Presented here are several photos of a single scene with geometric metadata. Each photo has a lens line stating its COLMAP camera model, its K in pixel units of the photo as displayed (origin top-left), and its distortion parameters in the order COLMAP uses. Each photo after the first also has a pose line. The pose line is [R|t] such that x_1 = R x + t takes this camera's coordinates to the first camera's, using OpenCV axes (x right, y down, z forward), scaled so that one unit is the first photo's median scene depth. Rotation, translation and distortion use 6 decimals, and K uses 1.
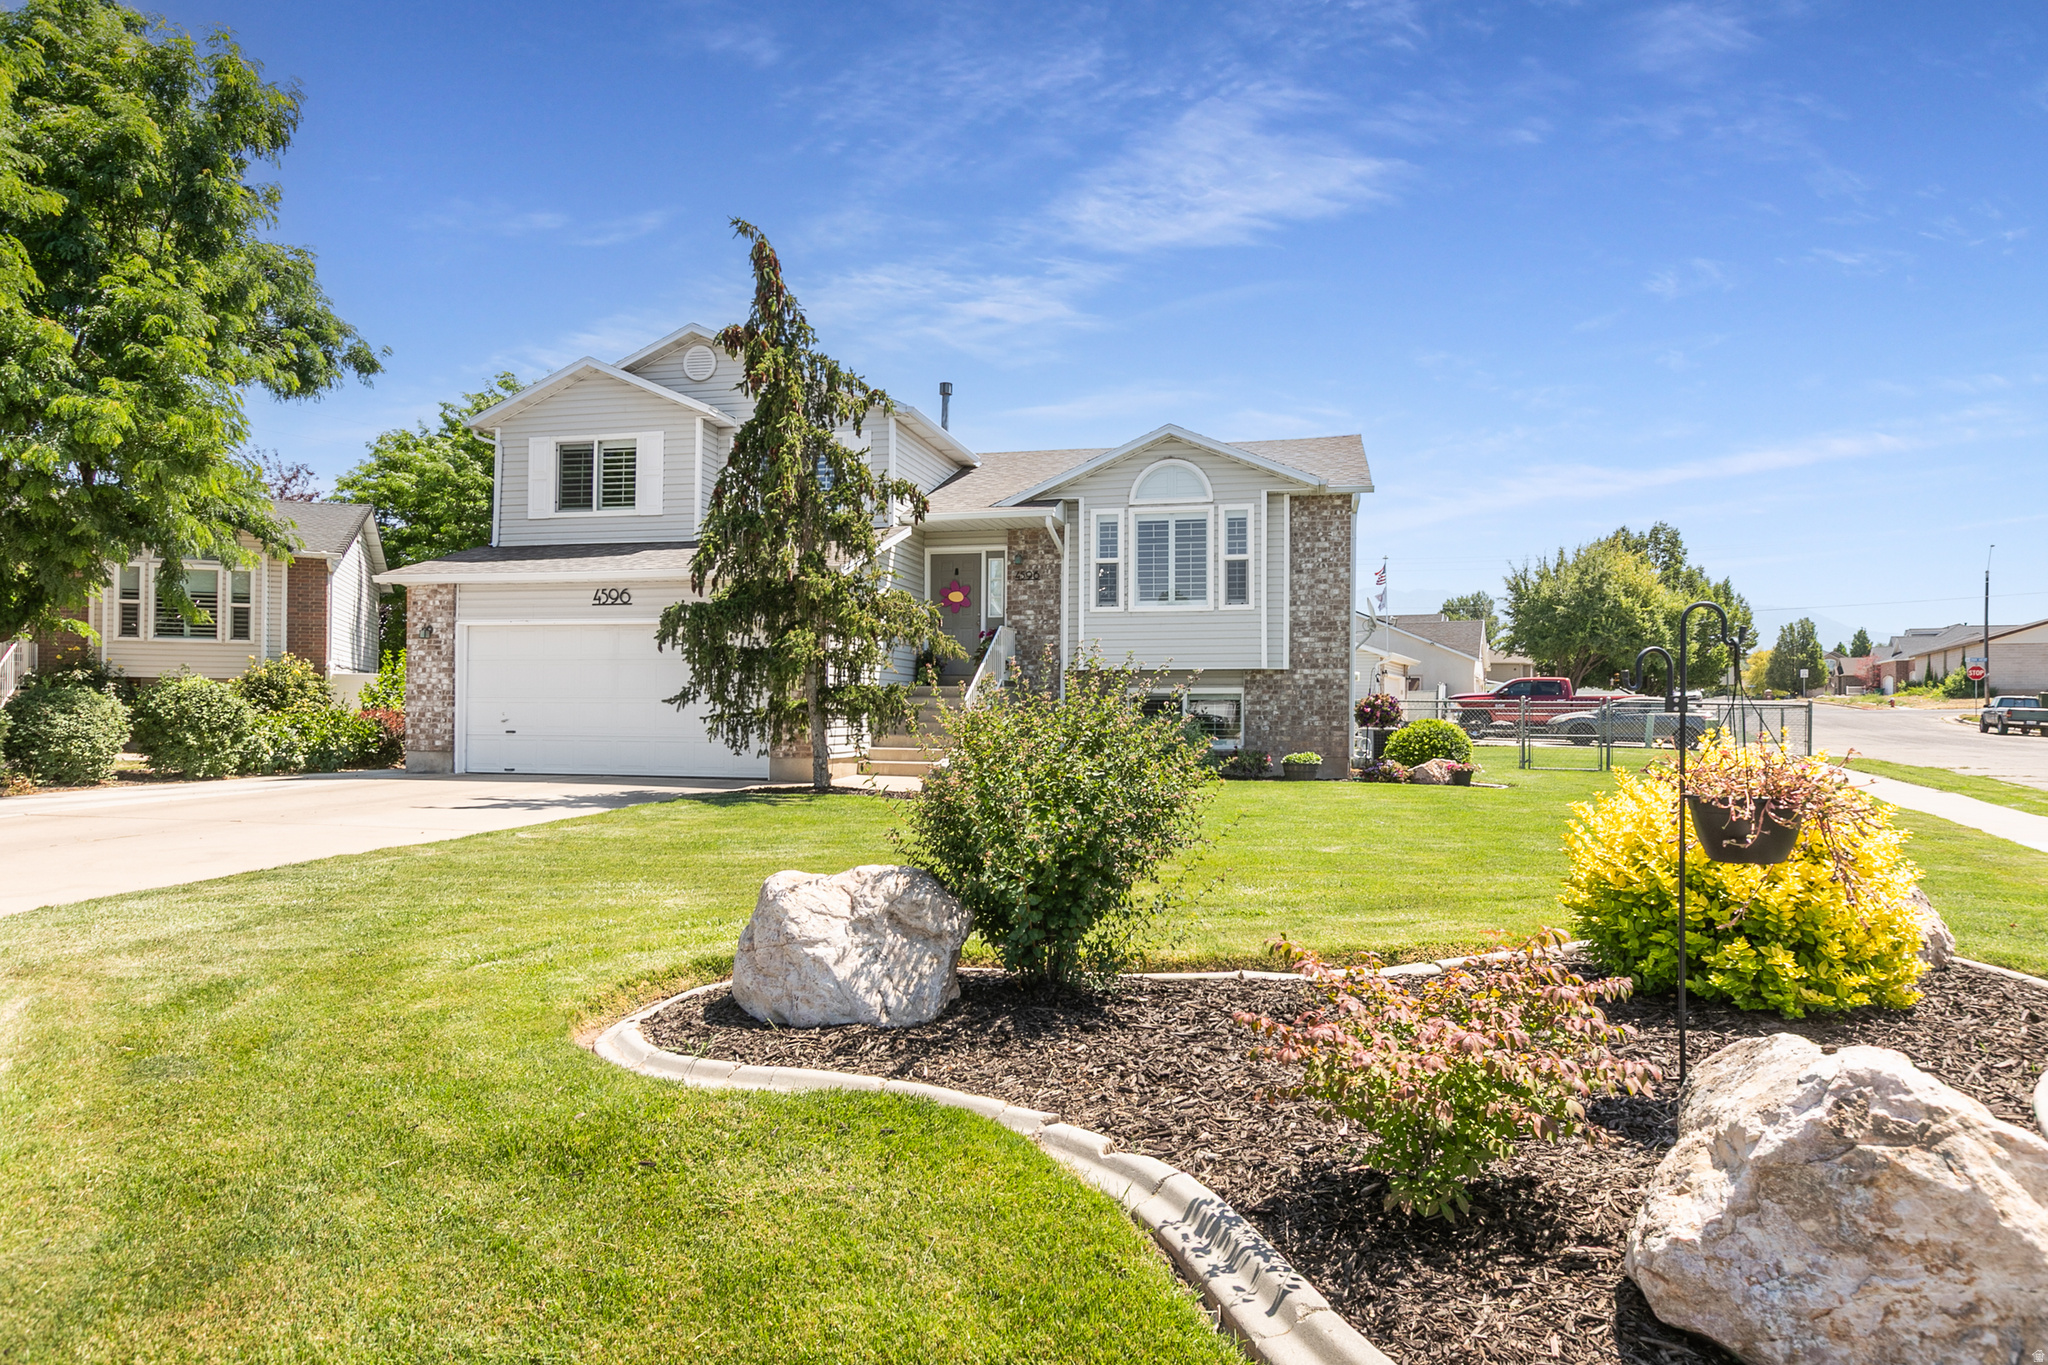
lens RADIAL K [[1206.5, 0, 1028.9], [0, 1206.5, 691.1], [0, 0, 1]] dist [-0.003657, 0.000295]
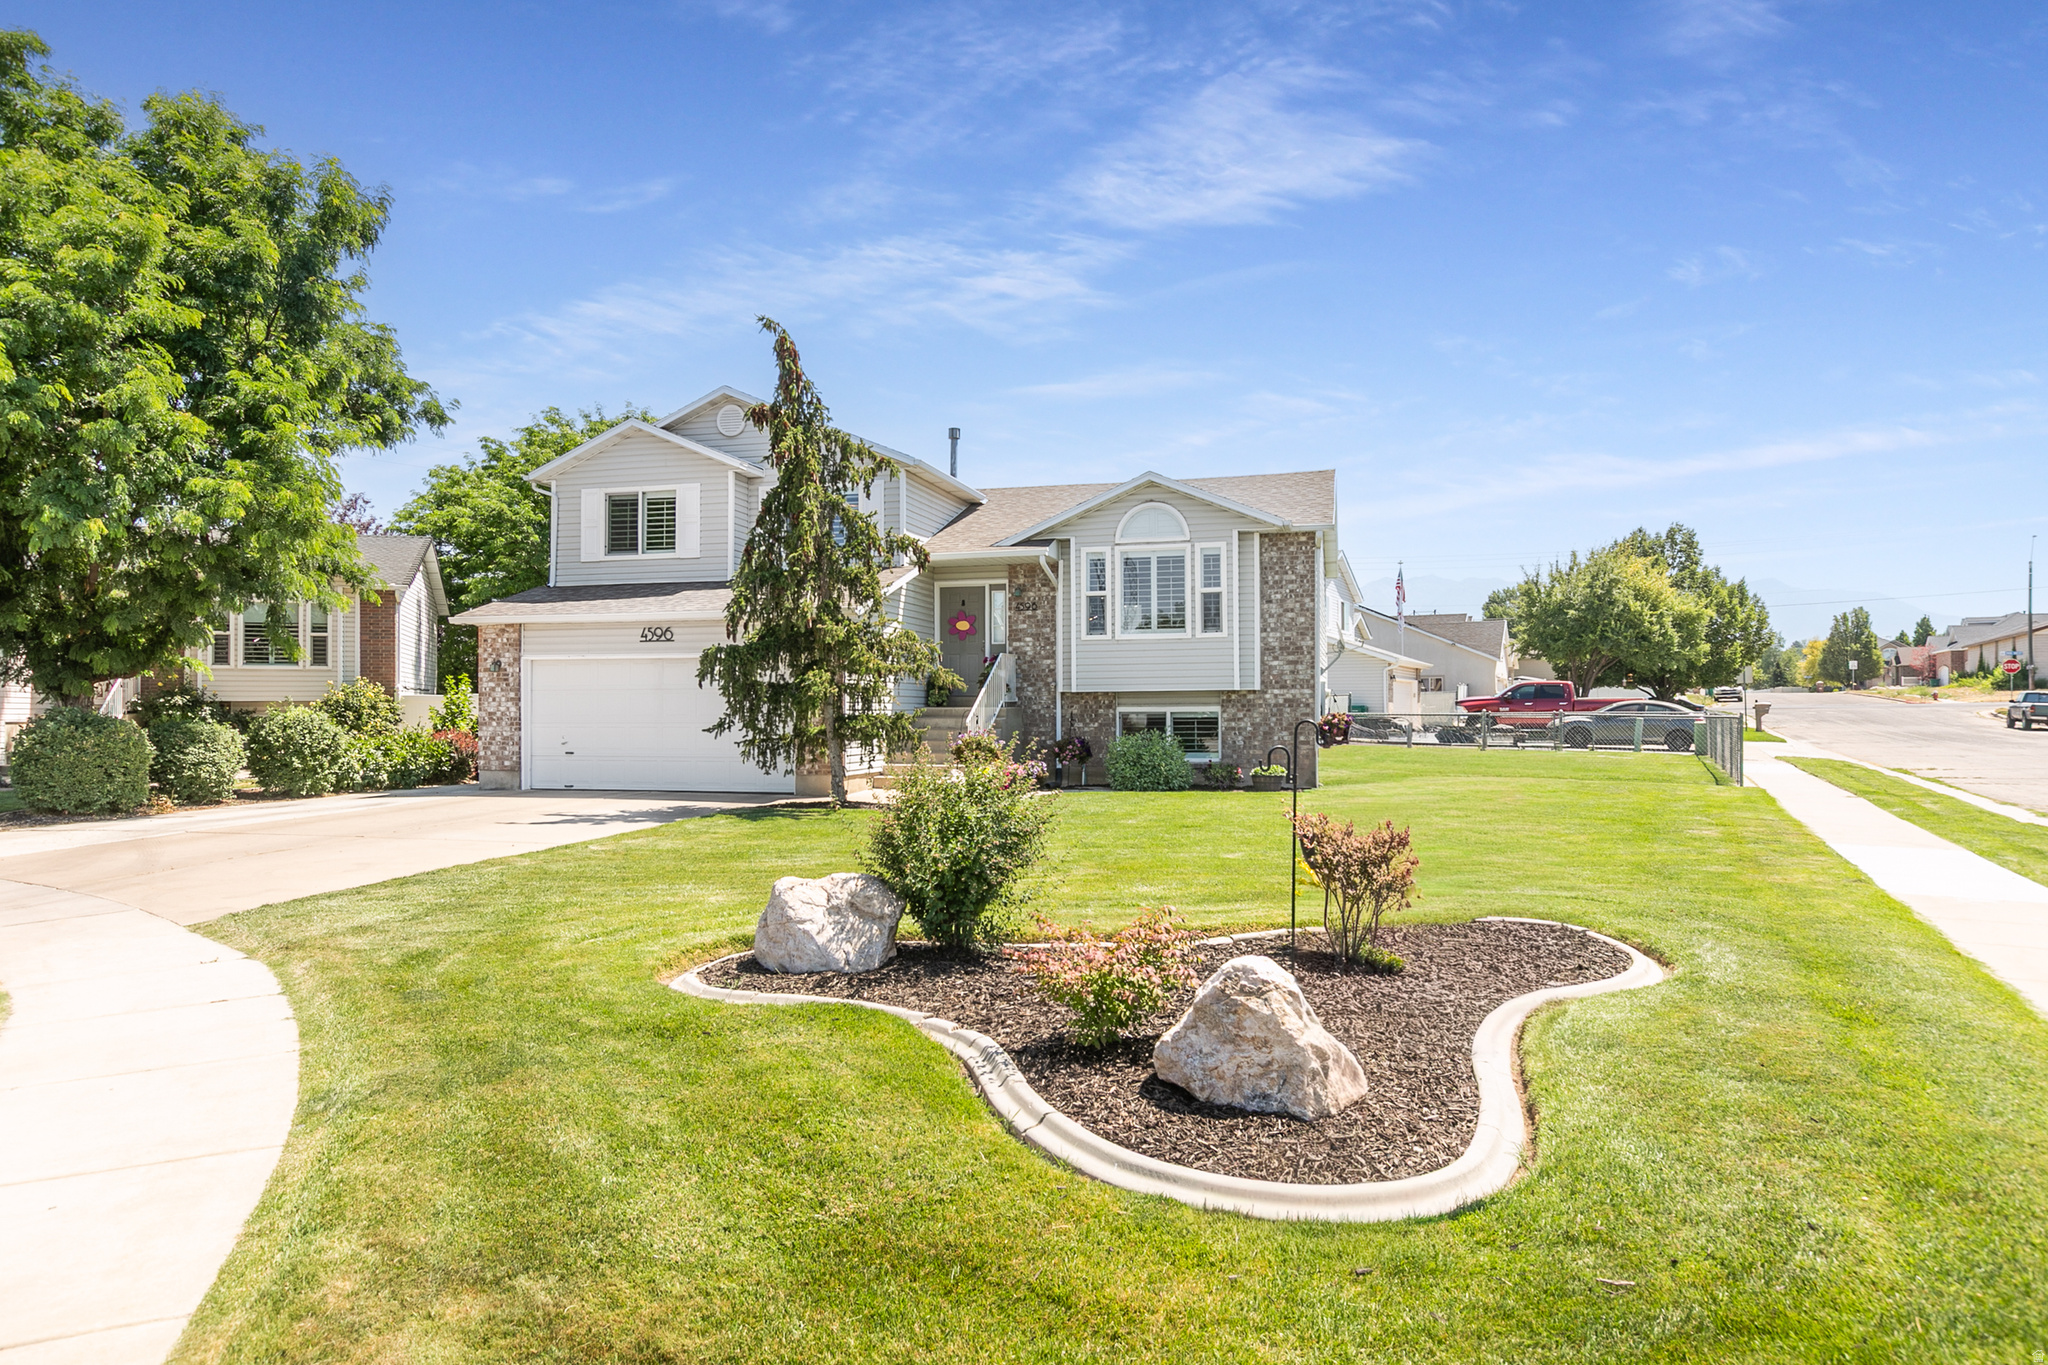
lens RADIAL K [[1222.1, 0, 1024.0], [0, 1222.1, 682.5], [0, 0, 1]] dist [0.009634, -0.026363]
pose [[0.999349, -0.010620, -0.034476, 0.037321], [0.010434, 0.999930, -0.005565, -0.020971], [0.034533, 0.005202, 0.999390, -0.132837]]
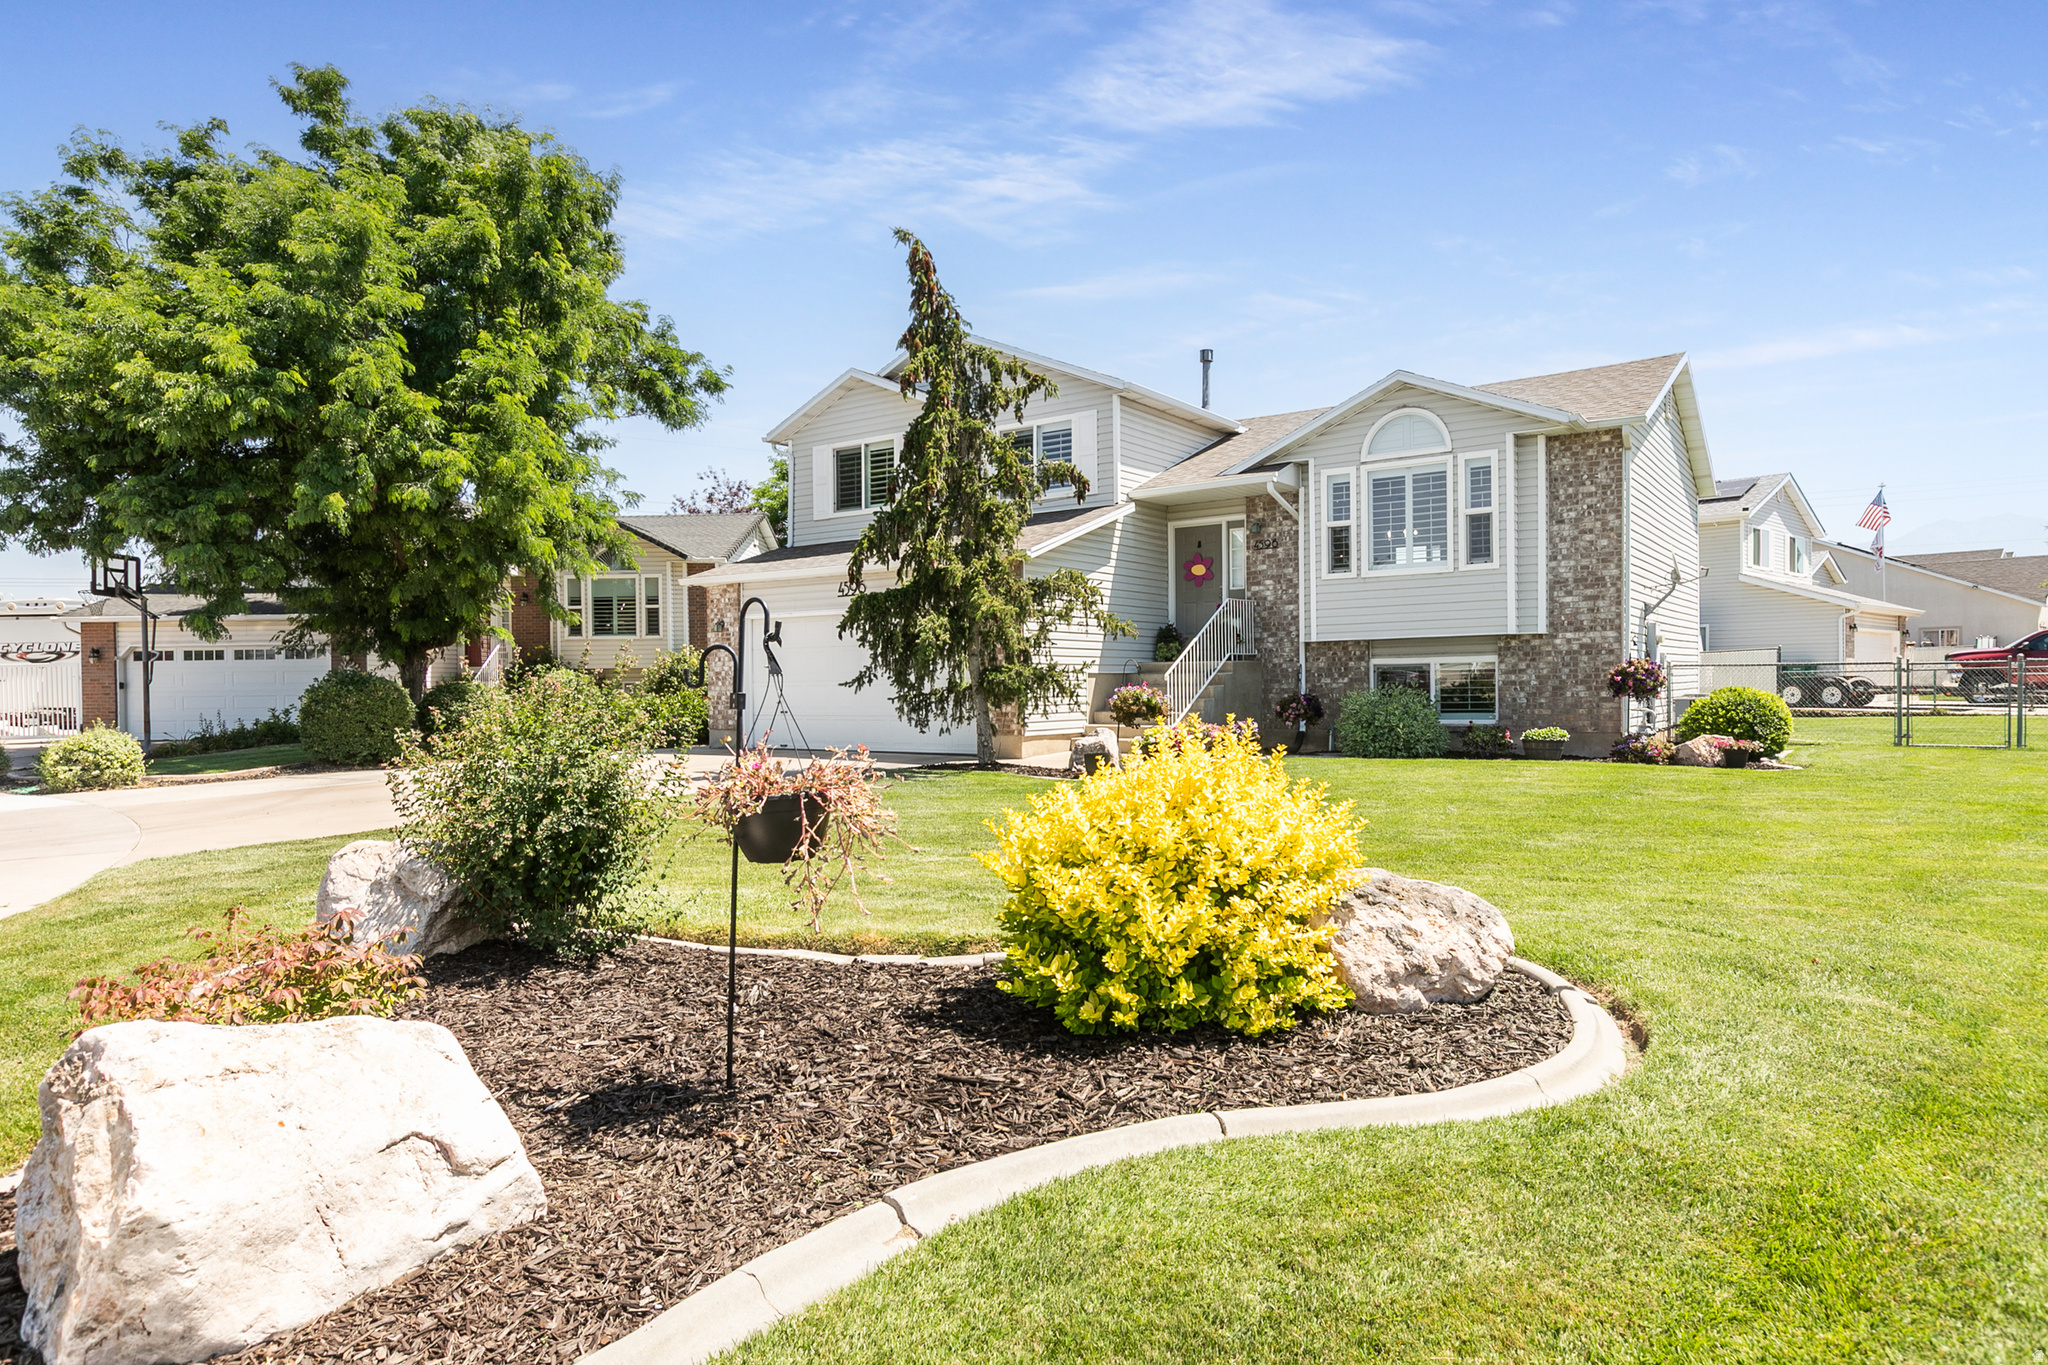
lens RADIAL K [[1222.1, 0, 1024.0], [0, 1222.1, 682.5], [0, 0, 1]] dist [0.009634, -0.026363]
pose [[0.927258, -0.017727, -0.374002, 0.195761], [0.023615, 0.999659, 0.011164, -0.001301], [0.373677, -0.019184, 0.927361, 0.026679]]
